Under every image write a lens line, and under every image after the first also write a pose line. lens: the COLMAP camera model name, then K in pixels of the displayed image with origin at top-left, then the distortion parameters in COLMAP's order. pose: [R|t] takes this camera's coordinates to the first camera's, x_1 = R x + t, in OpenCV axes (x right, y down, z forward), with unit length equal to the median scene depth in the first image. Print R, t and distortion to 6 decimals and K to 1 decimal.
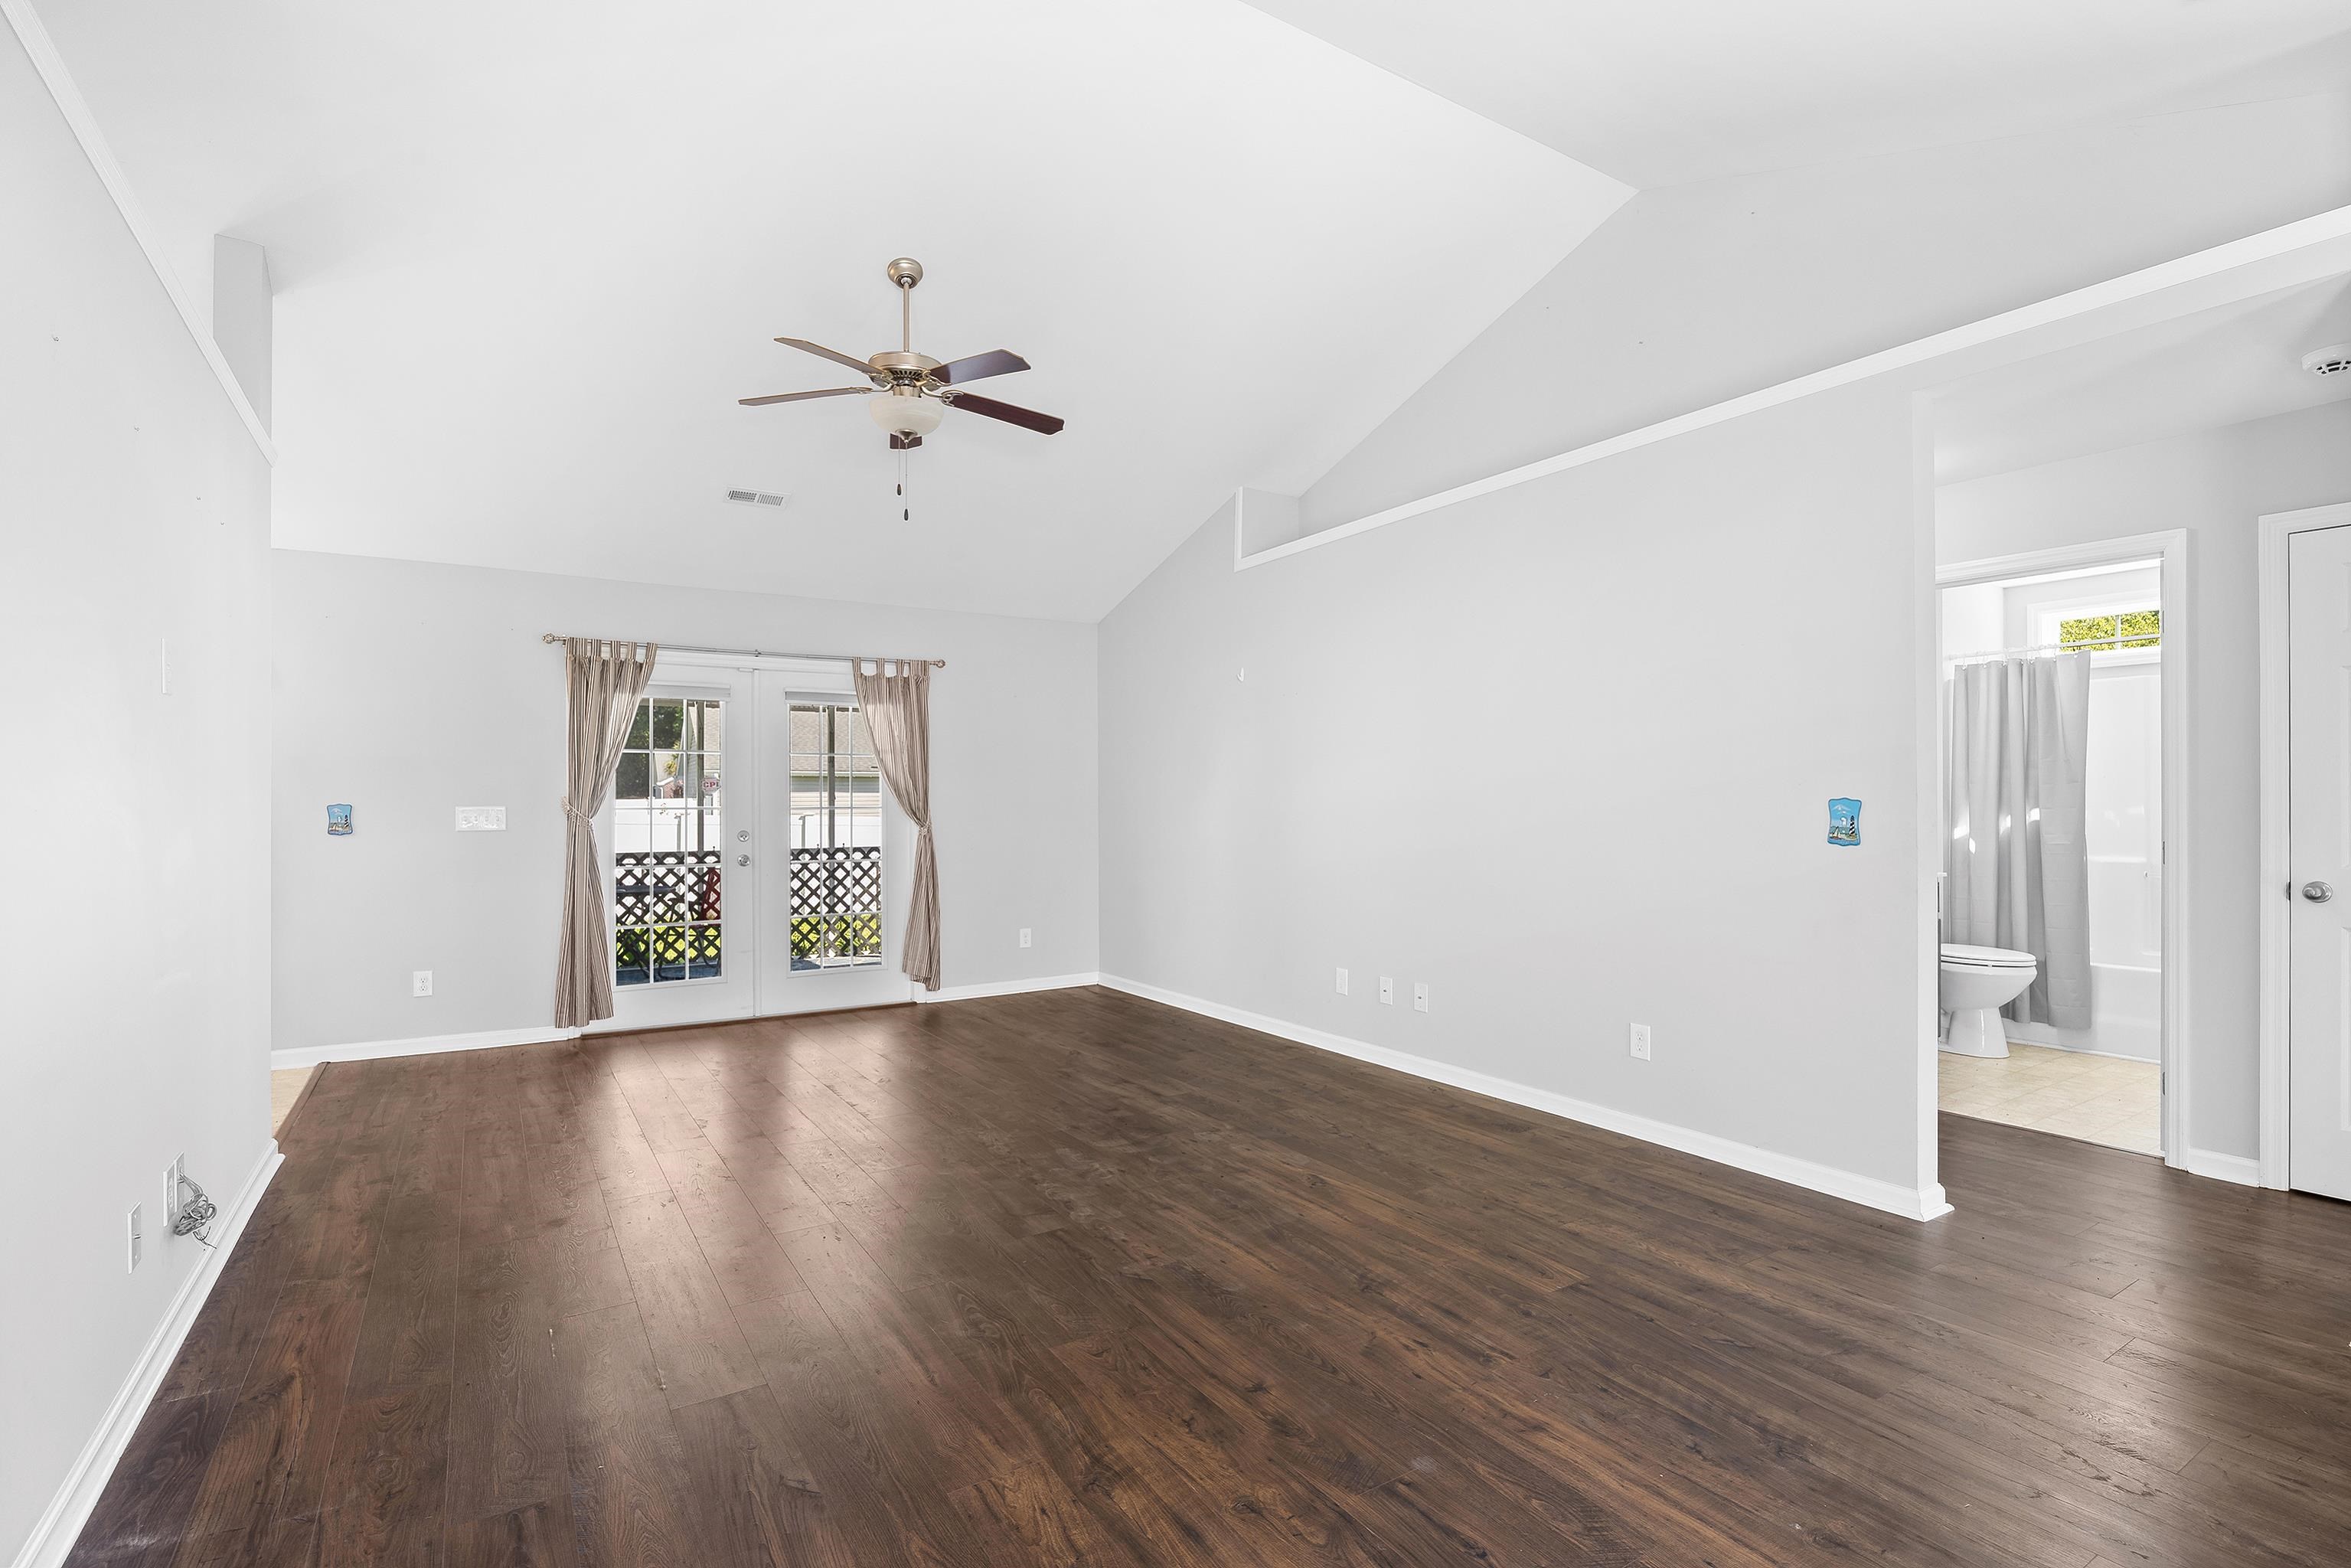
lens RADIAL K [[1097.8, 0, 1174.9], [0, 1097.8, 791.1], [0, 0, 1]] dist [-0.015316, 0.001704]
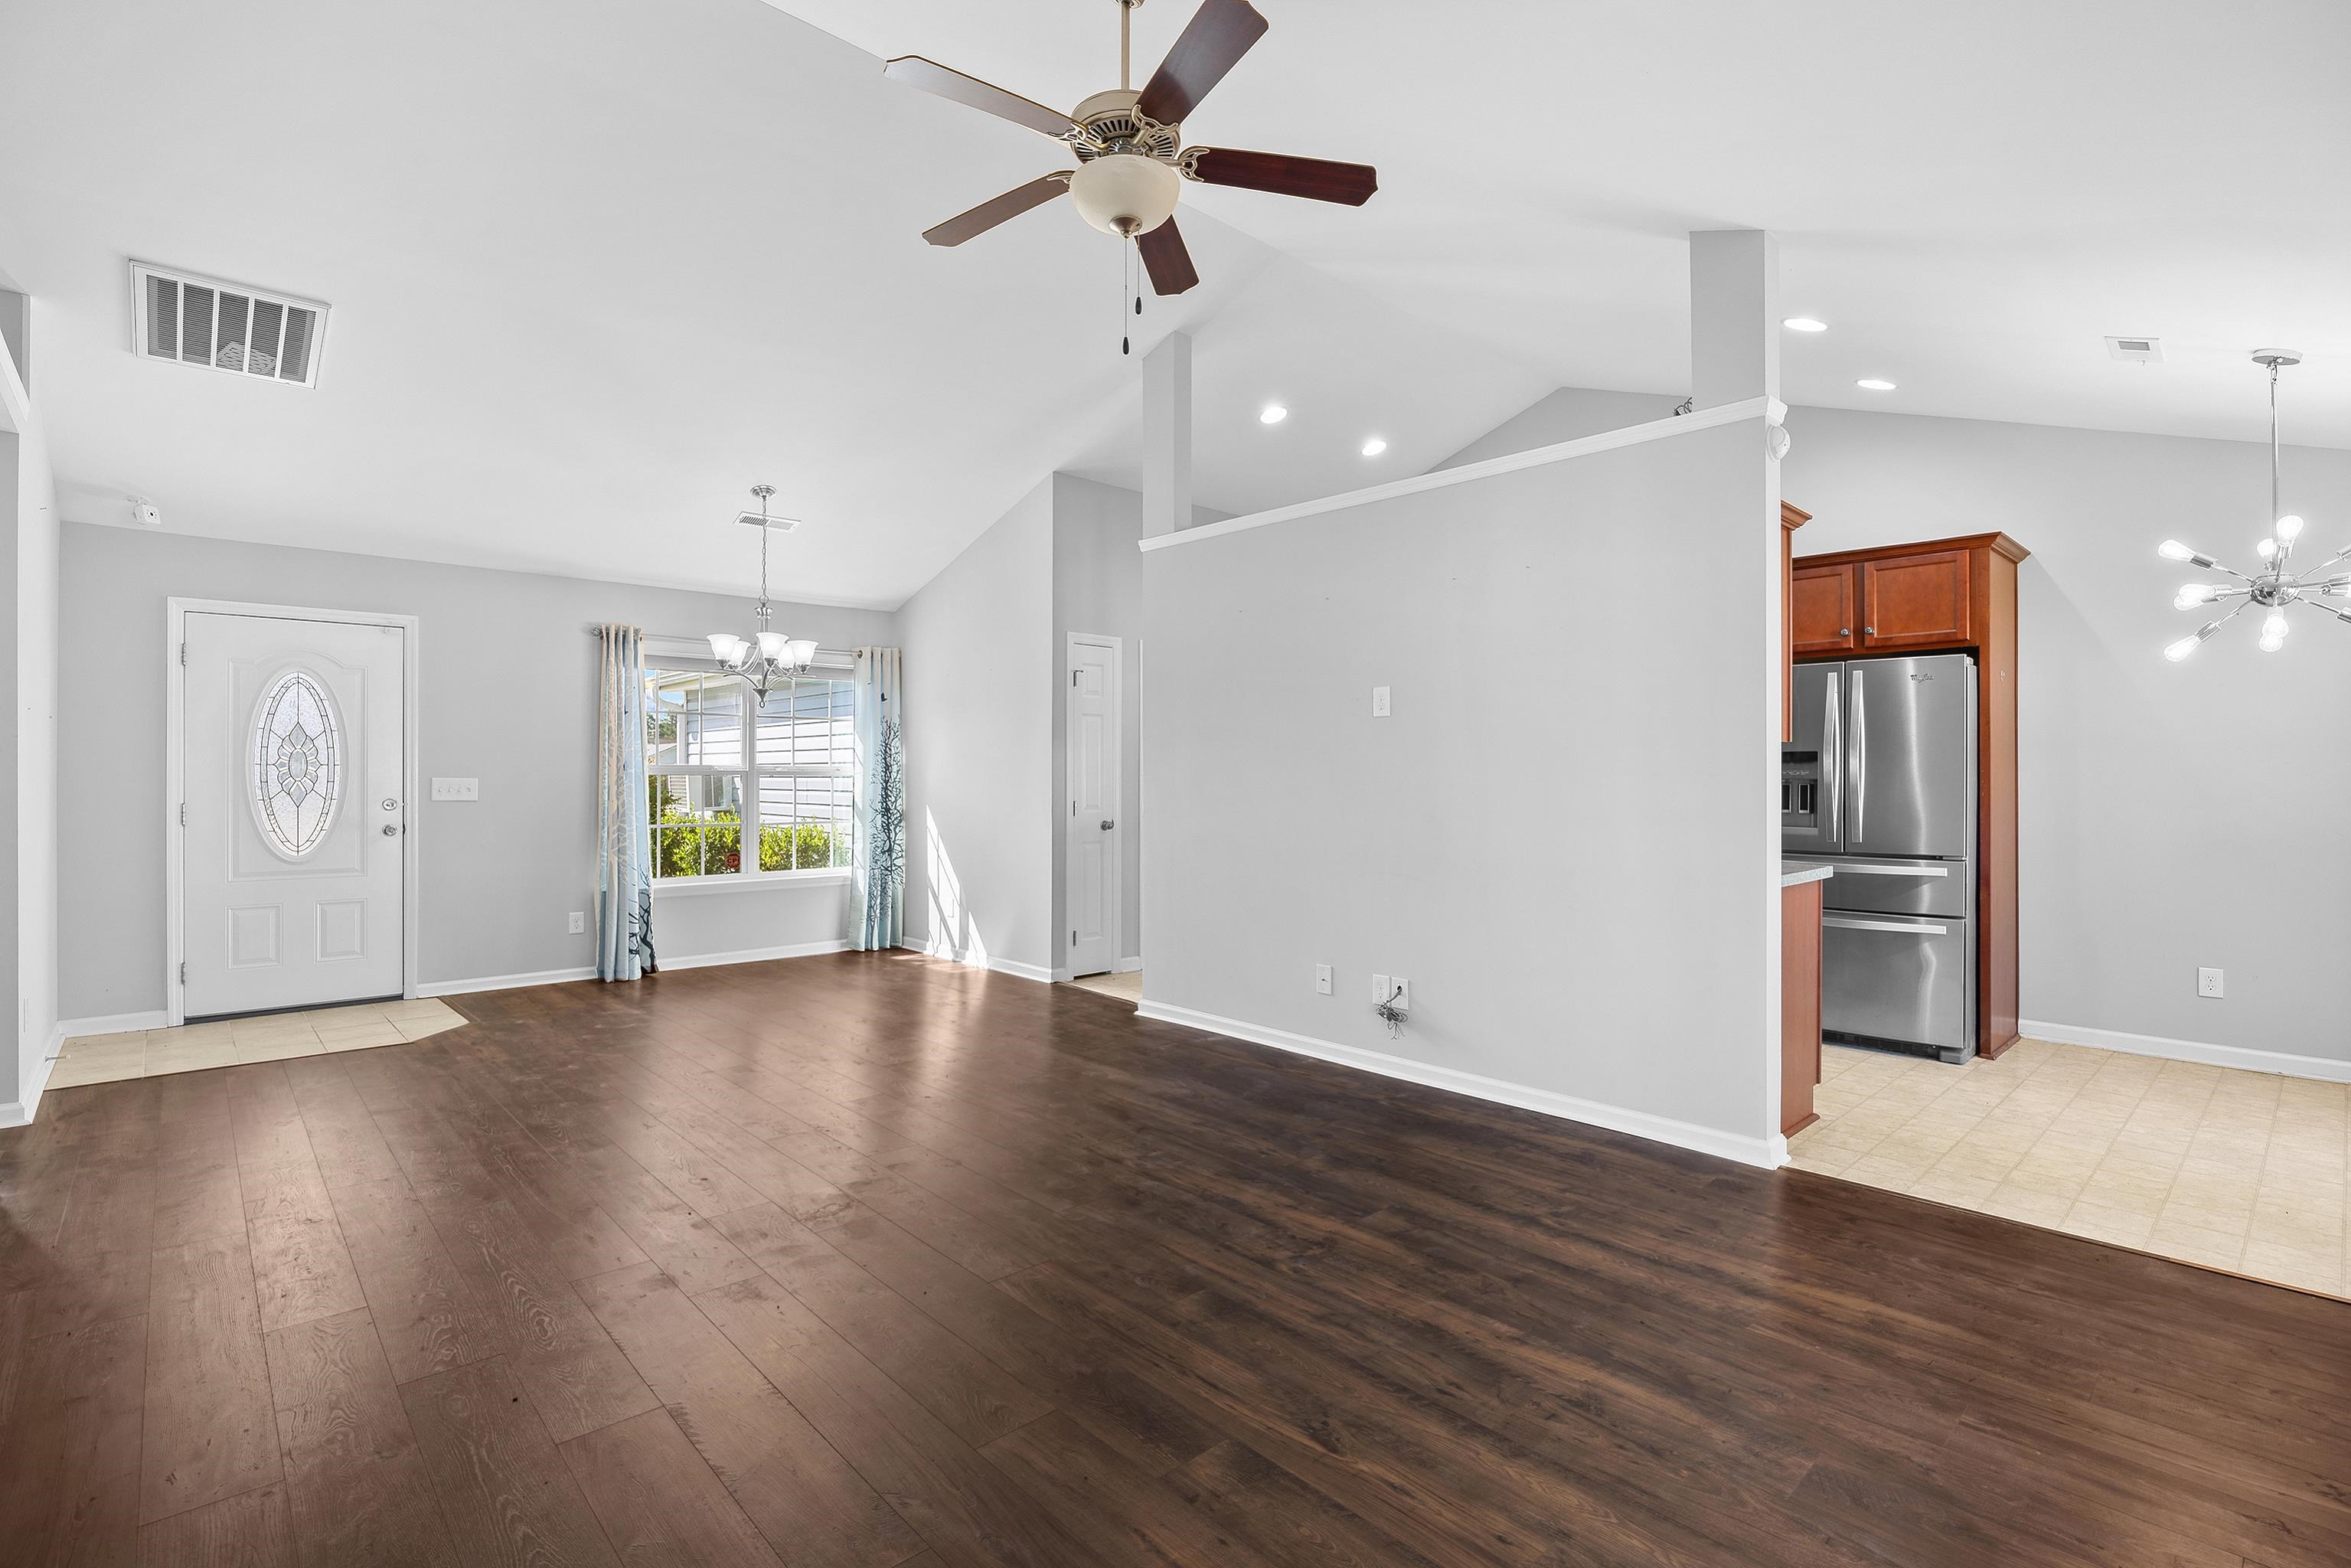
lens RADIAL K [[1097.8, 0, 1171.0], [0, 1097.8, 776.1], [0, 0, 1]] dist [-0.015316, 0.001704]
pose [[-0.984774, -0.000081, -0.173838, -0.114188], [0.001055, 0.999979, -0.006442, 0.009876], [0.173835, -0.006527, -0.984753, 1.214749]]
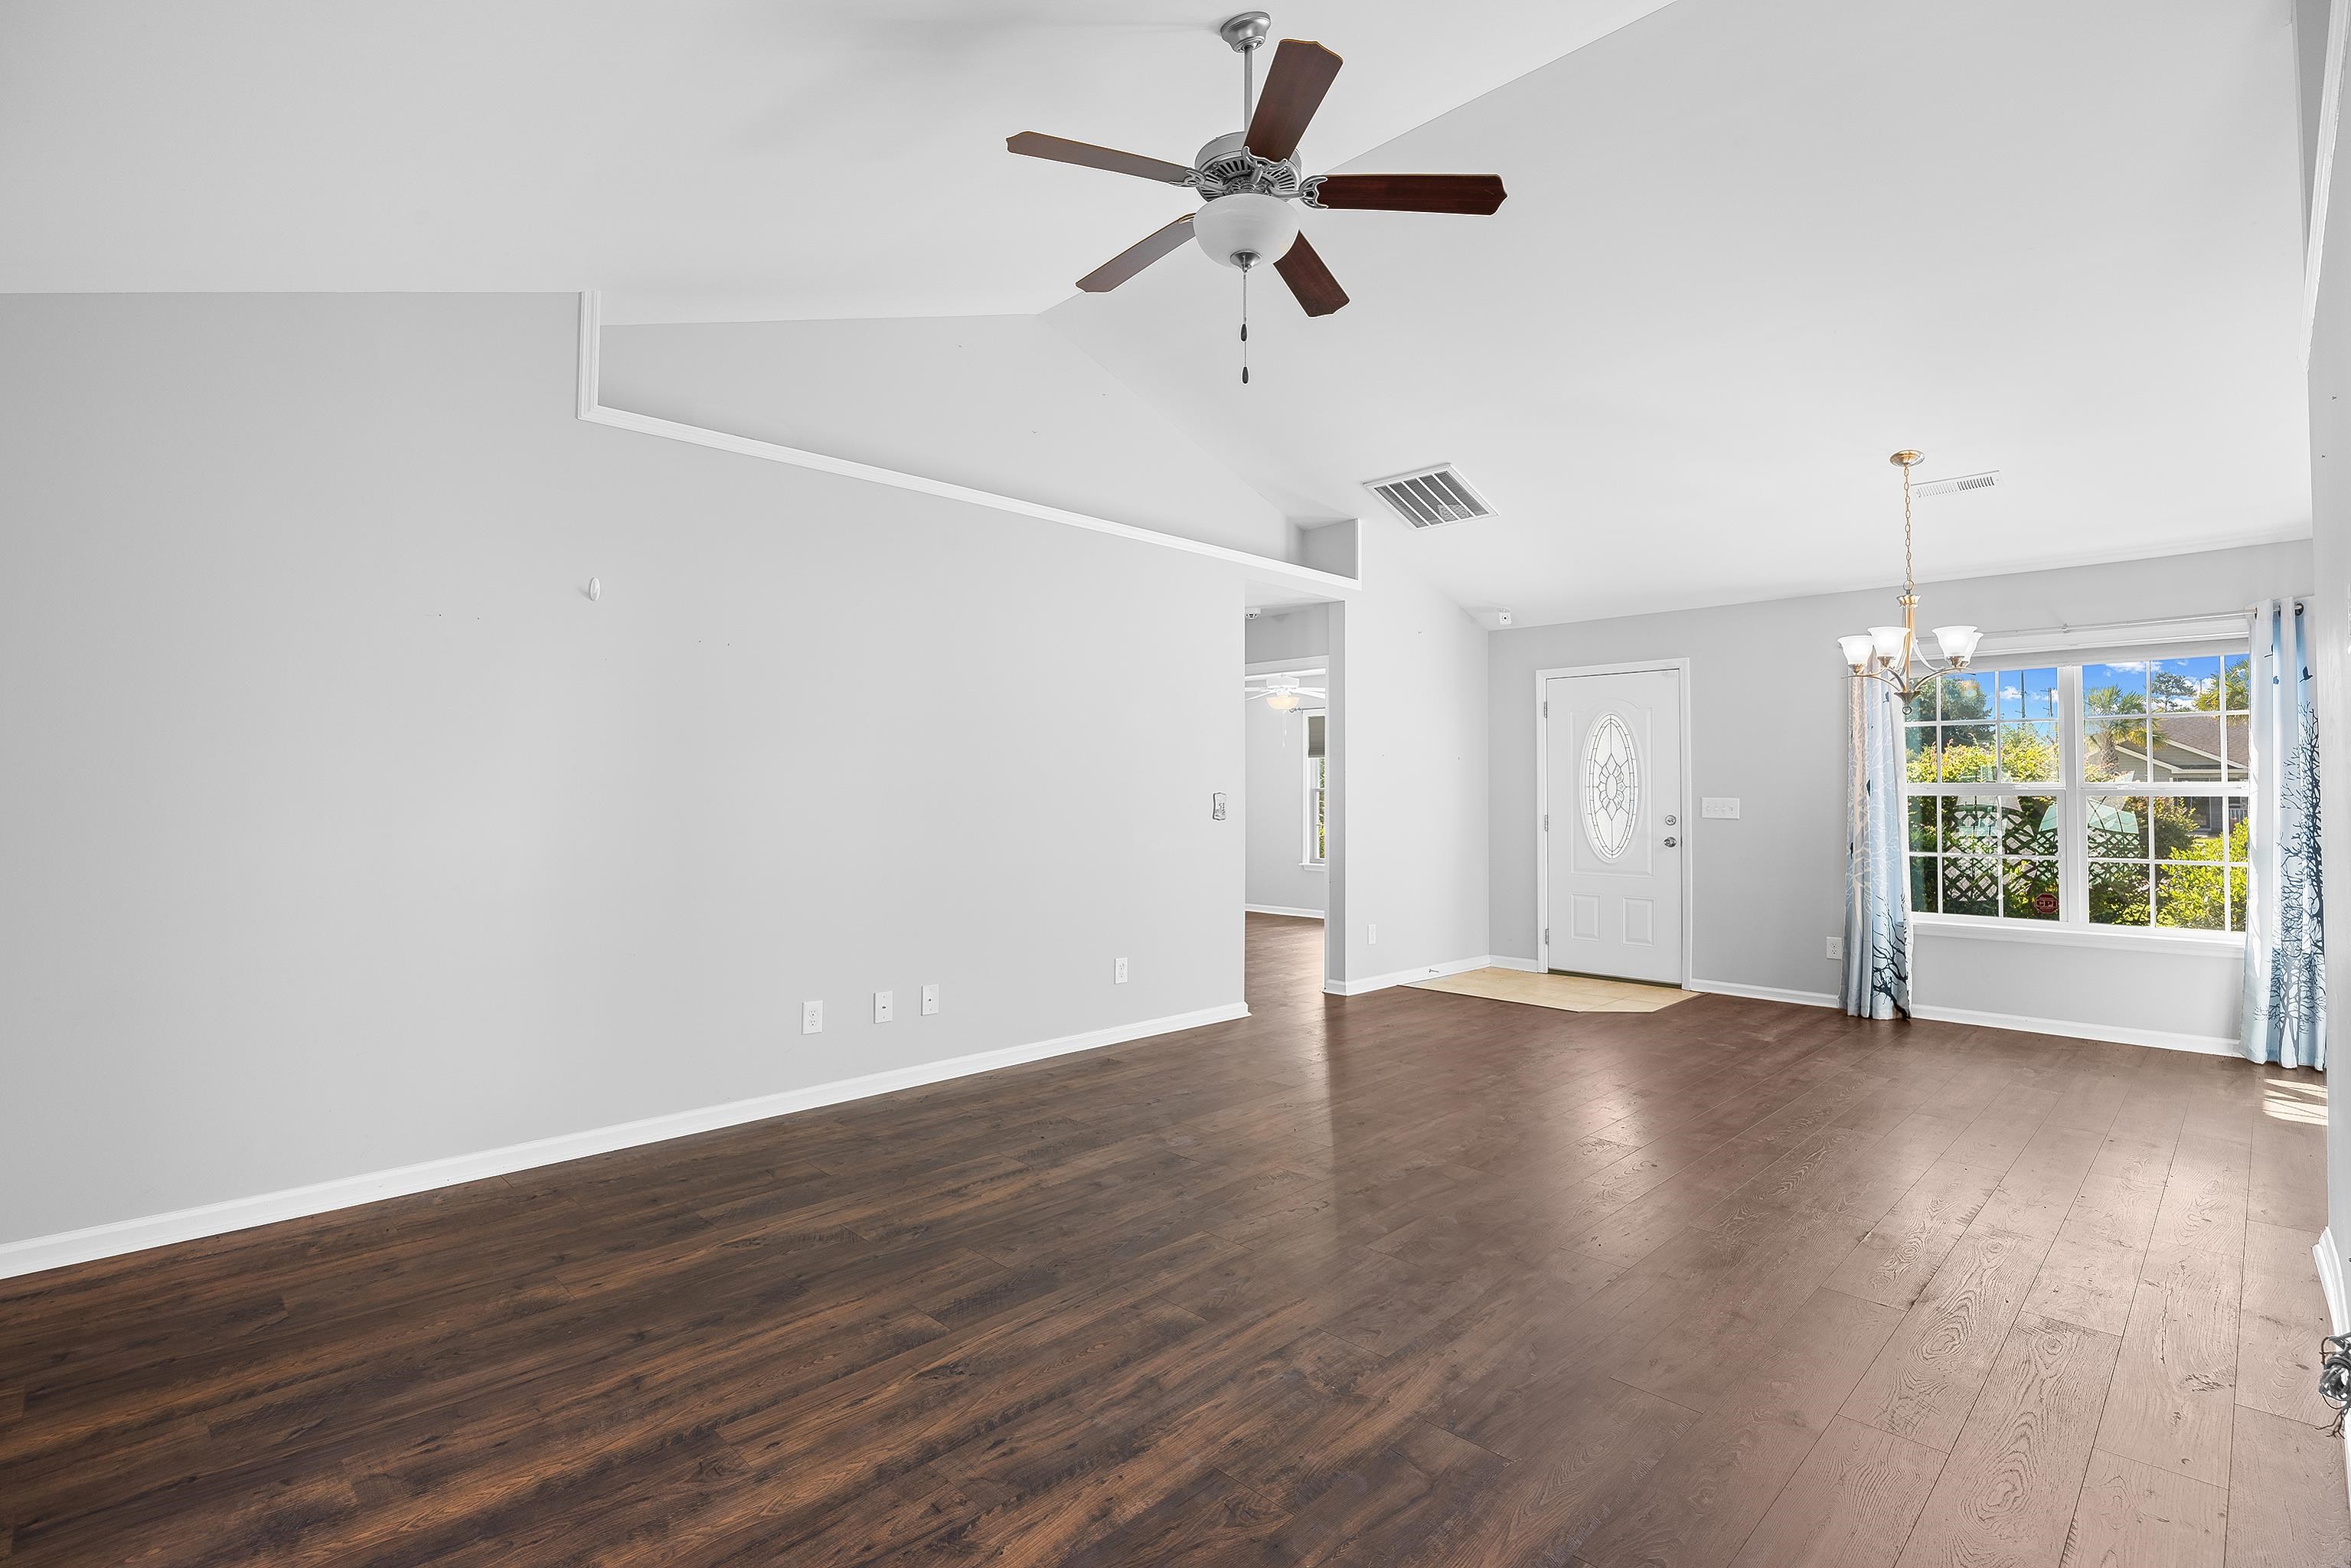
lens RADIAL K [[1097.8, 0, 1163.0], [0, 1097.8, 772.6], [0, 0, 1]] dist [-0.015316, 0.001704]
pose [[-0.206219, 0.020080, 0.978300, -0.655564], [-0.009195, 0.999706, -0.022457, 0.008852], [-0.978463, -0.013627, -0.205974, 0.869981]]
